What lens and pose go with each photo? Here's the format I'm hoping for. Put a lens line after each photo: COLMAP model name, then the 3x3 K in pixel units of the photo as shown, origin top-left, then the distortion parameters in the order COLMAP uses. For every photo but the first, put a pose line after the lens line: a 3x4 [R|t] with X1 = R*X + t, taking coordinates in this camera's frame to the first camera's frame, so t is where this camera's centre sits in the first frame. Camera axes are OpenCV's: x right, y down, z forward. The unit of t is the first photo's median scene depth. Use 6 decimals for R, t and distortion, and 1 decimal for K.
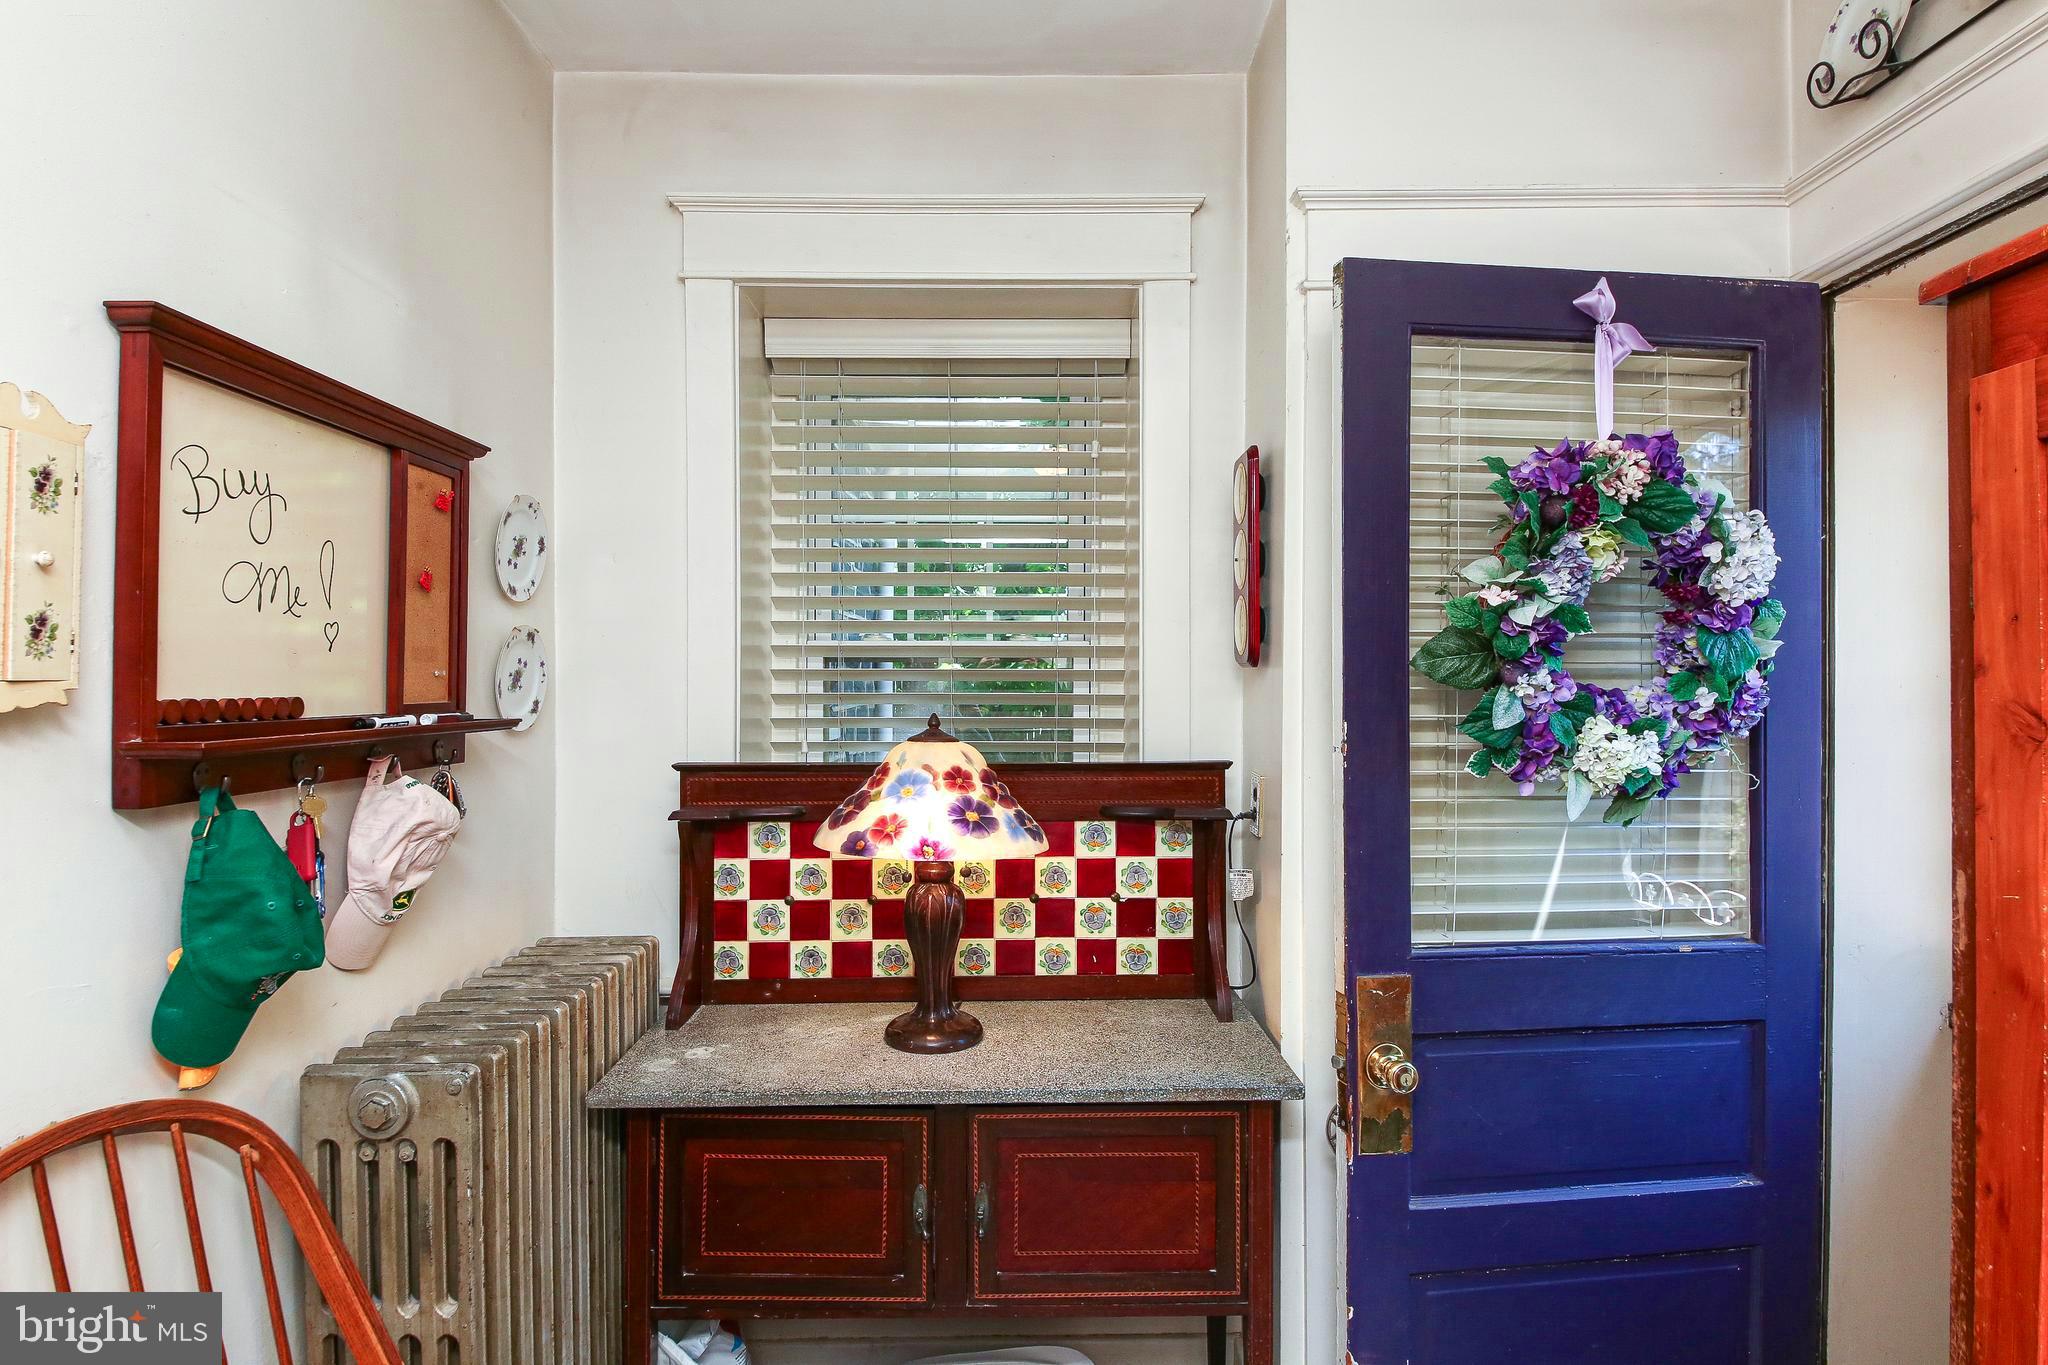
lens RADIAL K [[1075.4, 0, 1024.0], [0, 1075.4, 682.5], [0, 0, 1]] dist [0.063455, -0.063280]
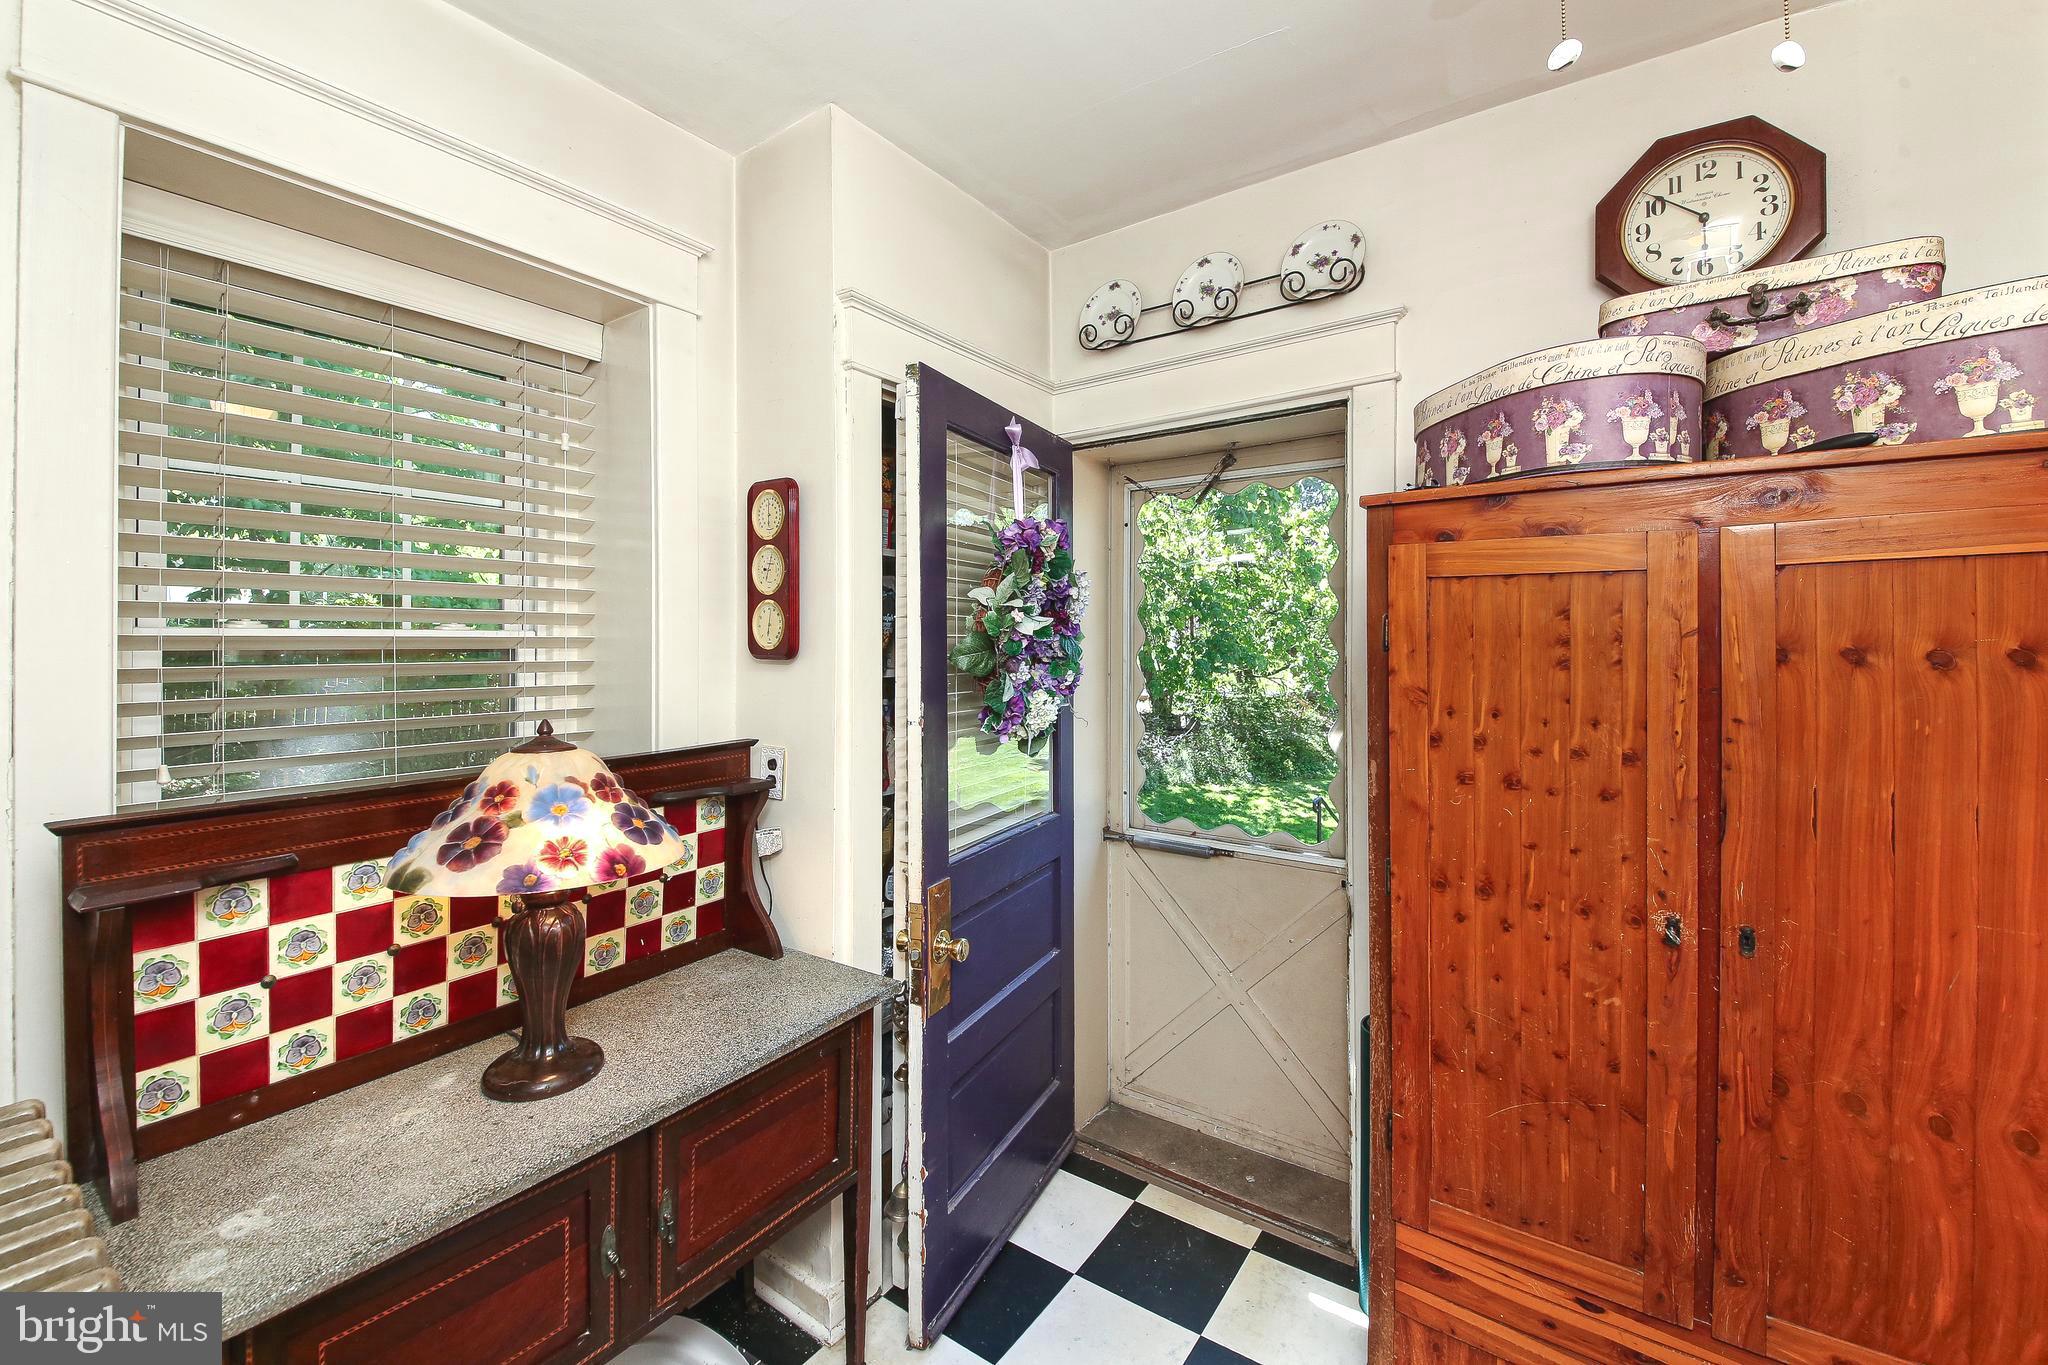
lens RADIAL K [[828.6, 0, 1032.8], [0, 828.6, 647.1], [0, 0, 1]] dist [0.020548, -0.018183]
pose [[0.572109, -0.005048, 0.820162, -0.385829], [0.005550, 0.999982, 0.002284, -0.028601], [-0.820159, 0.003246, 0.572127, 0.236685]]
